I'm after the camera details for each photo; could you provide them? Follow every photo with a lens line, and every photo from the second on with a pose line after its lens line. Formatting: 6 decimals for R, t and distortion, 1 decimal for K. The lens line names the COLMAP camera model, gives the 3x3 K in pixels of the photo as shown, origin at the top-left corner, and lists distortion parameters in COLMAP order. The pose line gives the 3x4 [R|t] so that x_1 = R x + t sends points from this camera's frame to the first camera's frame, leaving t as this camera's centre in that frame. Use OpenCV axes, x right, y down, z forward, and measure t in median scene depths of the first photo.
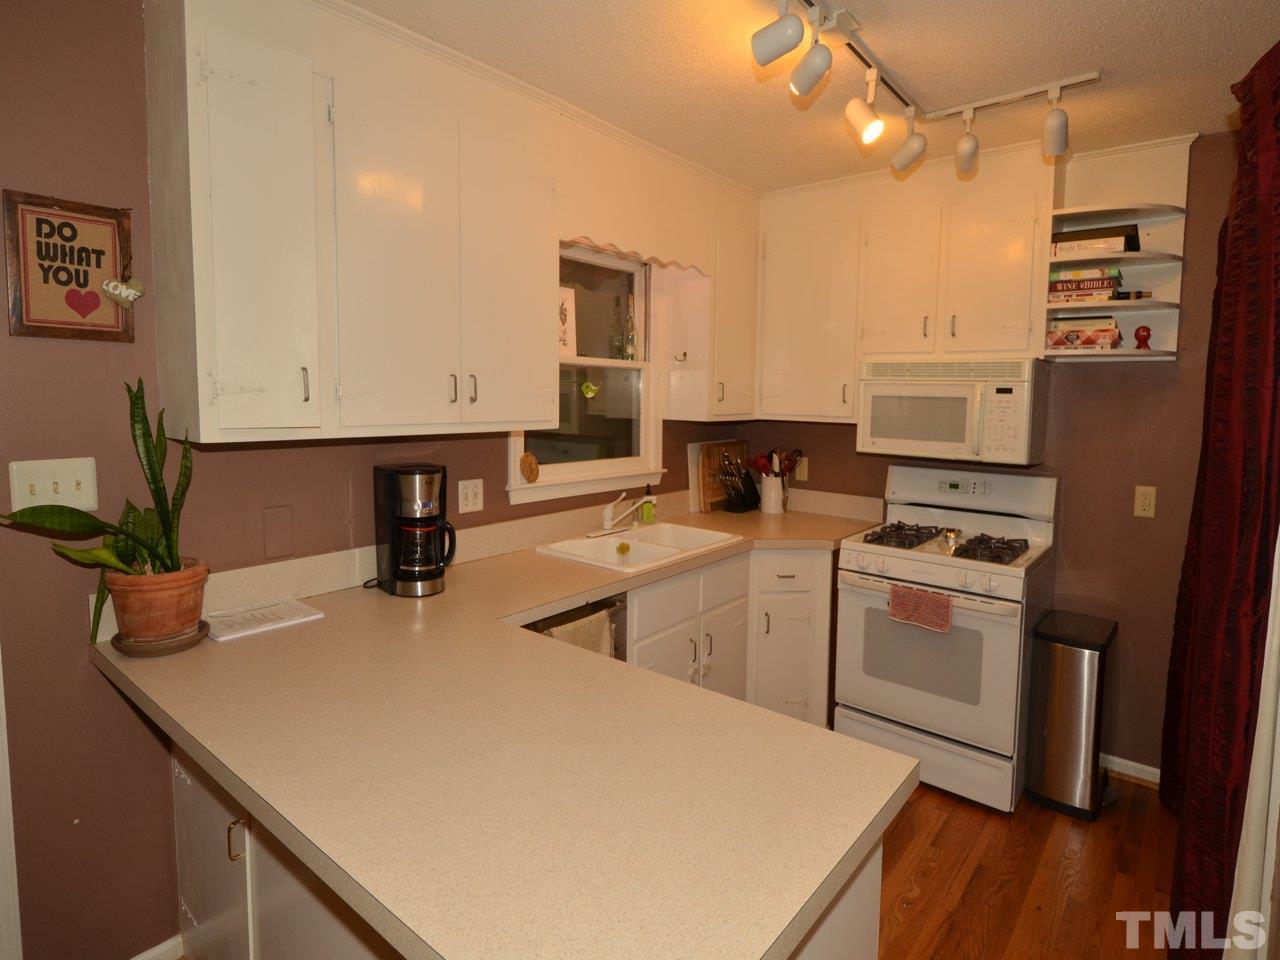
lens RADIAL K [[689.2, 0, 644.4], [0, 689.2, 449.8], [0, 0, 1]] dist [0.001860, -0.001534]
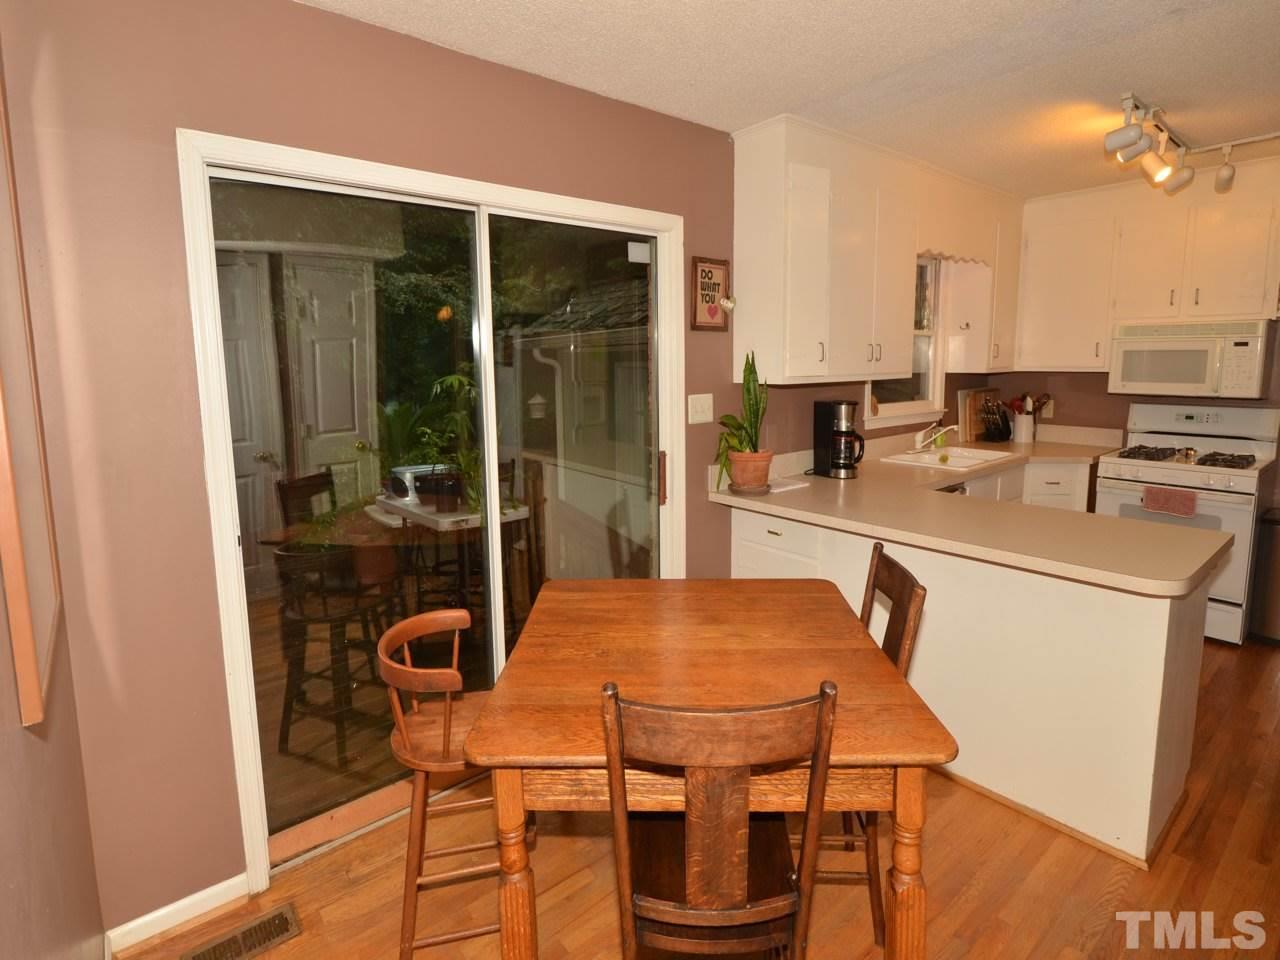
lens RADIAL K [[645.5, 0, 654.8], [0, 645.5, 443.8], [0, 0, 1]] dist [0.002476, -0.006298]
pose [[0.982582, -0.001960, -0.185818, -0.374723], [0.010944, 0.998819, 0.047336, 0.037779], [0.185506, -0.048545, 0.981443, -0.464608]]
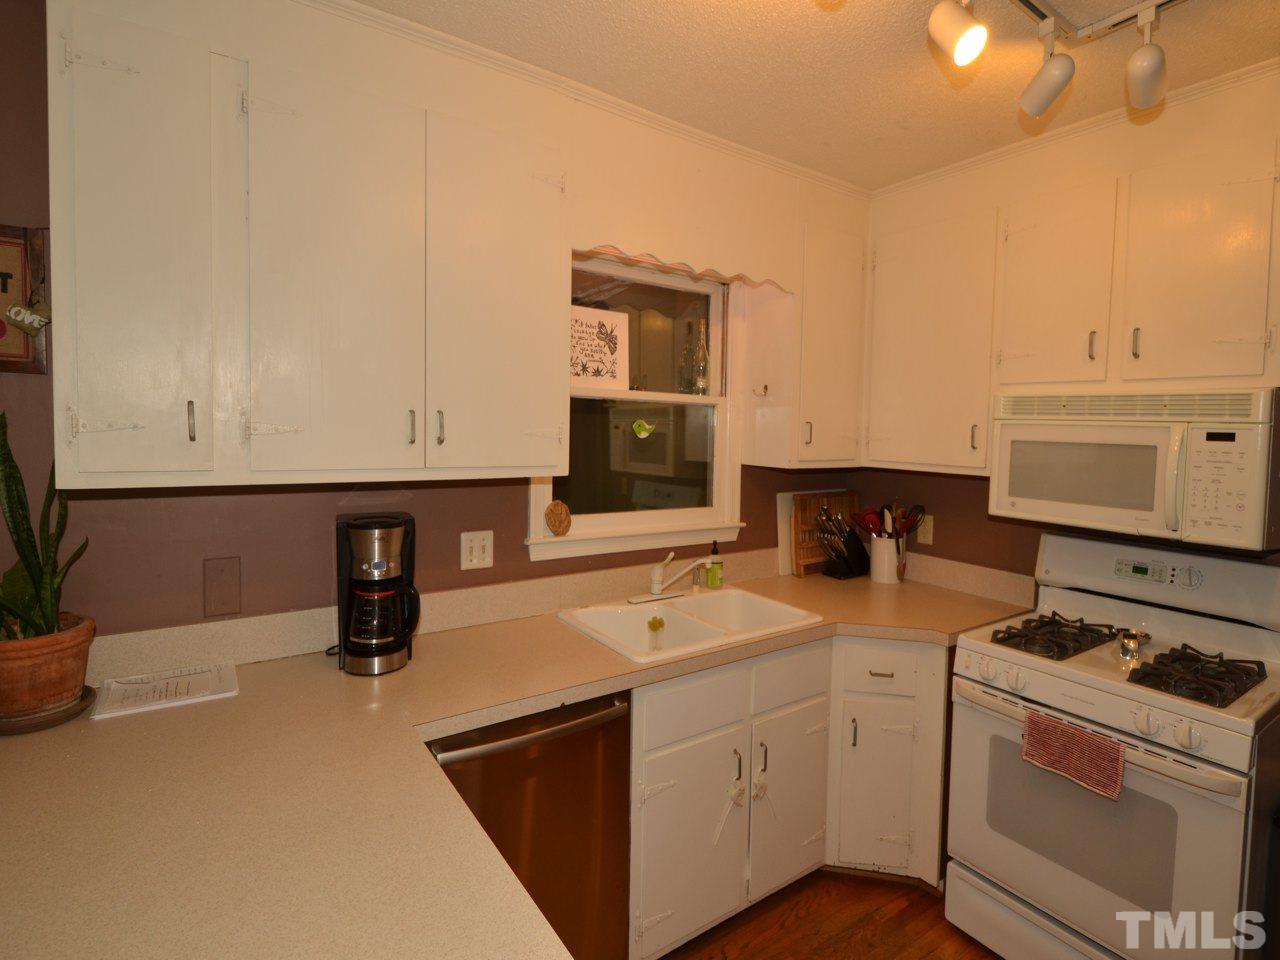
lens RADIAL K [[645.5, 0, 639.3], [0, 645.5, 457.8], [0, 0, 1]] dist [0.002476, -0.006298]
pose [[0.961661, 0.021550, -0.273395, 0.151632], [-0.032284, 0.998872, -0.034822, -0.025440], [0.272336, 0.042313, 0.961271, 0.249339]]
